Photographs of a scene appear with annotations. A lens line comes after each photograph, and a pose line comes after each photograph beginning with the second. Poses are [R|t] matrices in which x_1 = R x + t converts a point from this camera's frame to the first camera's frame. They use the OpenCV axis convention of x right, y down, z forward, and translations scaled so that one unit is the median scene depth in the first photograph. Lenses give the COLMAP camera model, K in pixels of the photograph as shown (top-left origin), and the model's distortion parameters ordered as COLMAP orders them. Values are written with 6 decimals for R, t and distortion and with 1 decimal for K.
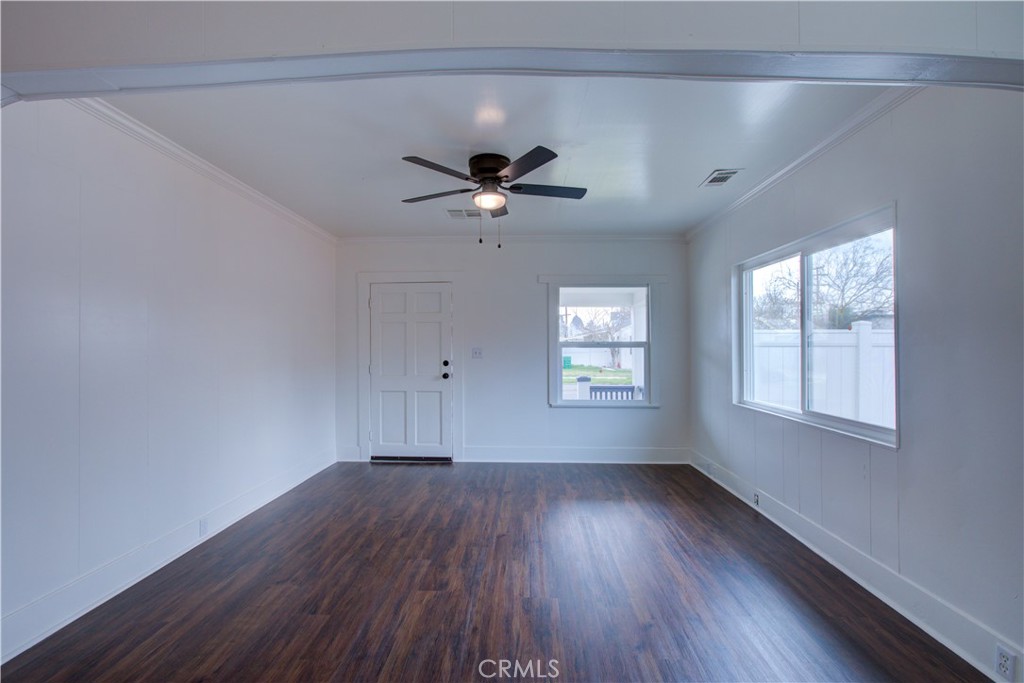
lens RADIAL K [[466.5, 0, 515.8], [0, 466.5, 342.8], [0, 0, 1]] dist [-0.004336, 0.000037]
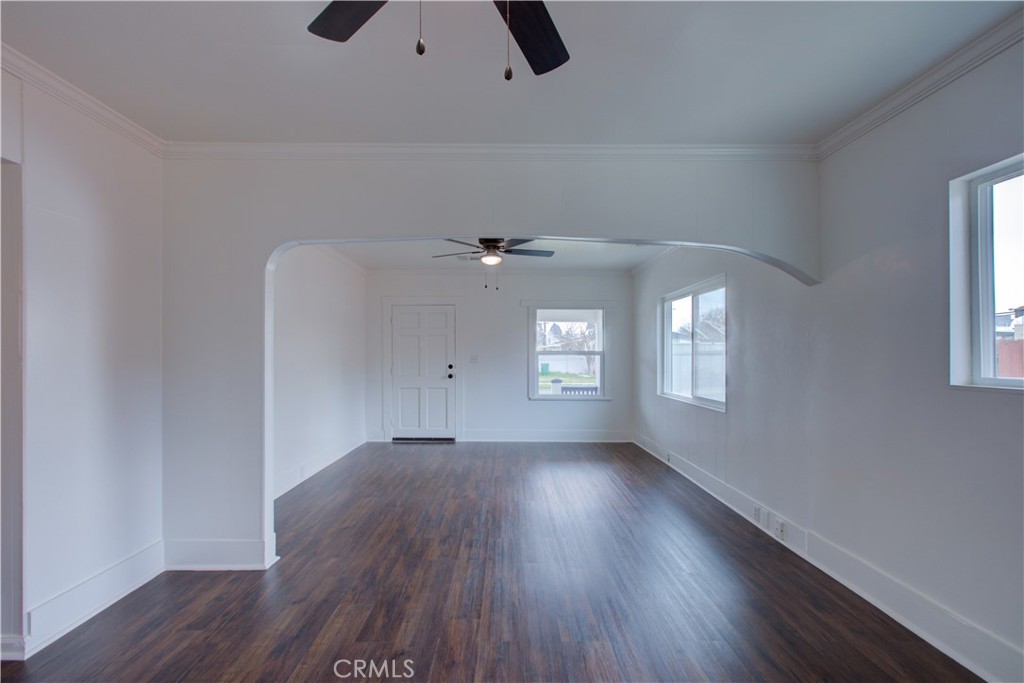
lens RADIAL K [[470.2, 0, 510.2], [0, 470.2, 341.7], [0, 0, 1]] dist [-0.012921, 0.005381]
pose [[0.999413, 0.005081, 0.033865, -0.028129], [-0.004463, 0.999823, -0.018302, -0.003194], [-0.033952, 0.018140, 0.999259, -0.351996]]
